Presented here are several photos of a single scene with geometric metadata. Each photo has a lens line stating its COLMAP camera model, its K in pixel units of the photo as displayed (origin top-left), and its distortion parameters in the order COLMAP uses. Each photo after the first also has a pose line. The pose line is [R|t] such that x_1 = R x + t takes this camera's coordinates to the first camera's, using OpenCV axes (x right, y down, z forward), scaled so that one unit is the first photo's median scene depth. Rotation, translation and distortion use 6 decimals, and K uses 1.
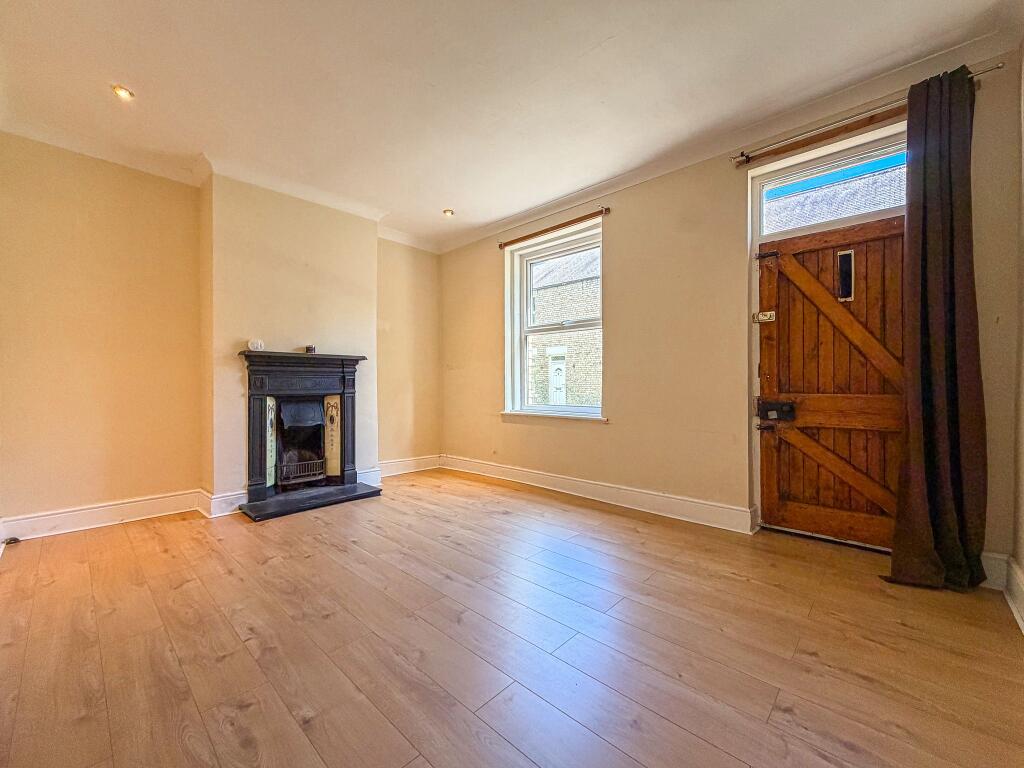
lens RADIAL K [[417.3, 0, 498.7], [0, 417.3, 384.3], [0, 0, 1]] dist [0.001813, 0.000232]
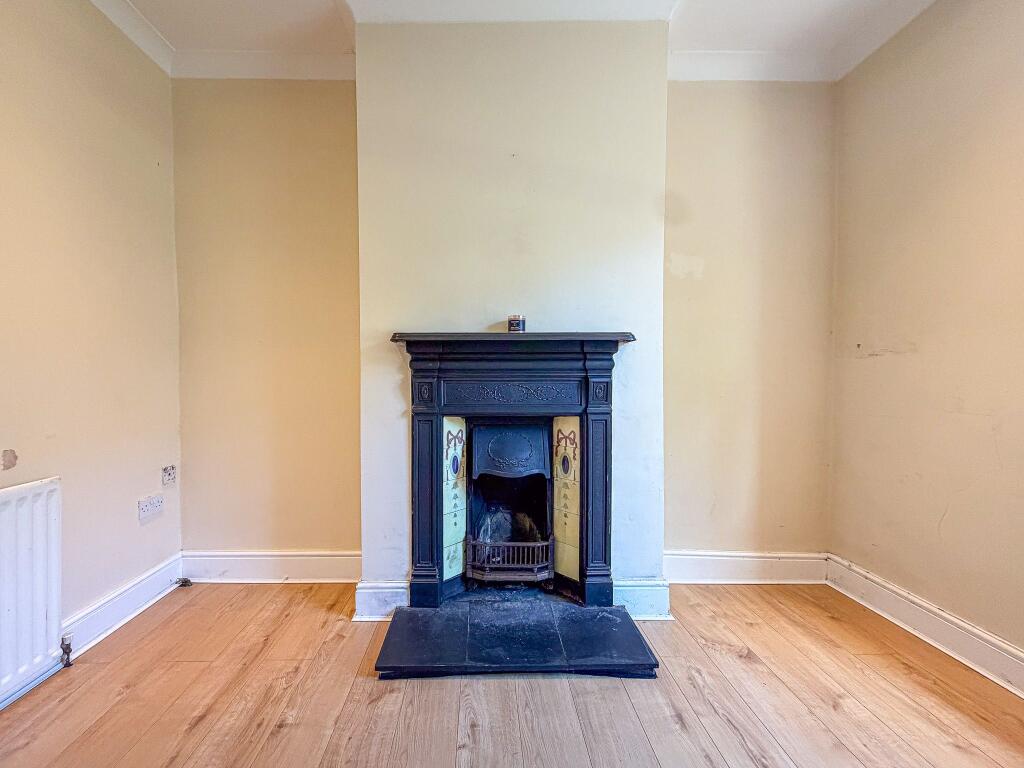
lens RADIAL K [[417.3, 0, 498.7], [0, 417.3, 384.3], [0, 0, 1]] dist [0.001813, 0.000232]
pose [[0.715666, 0.019048, -0.698183, -0.115423], [-0.000544, 0.999643, 0.026715, -0.025437], [0.698443, -0.018740, 0.715420, 0.612597]]
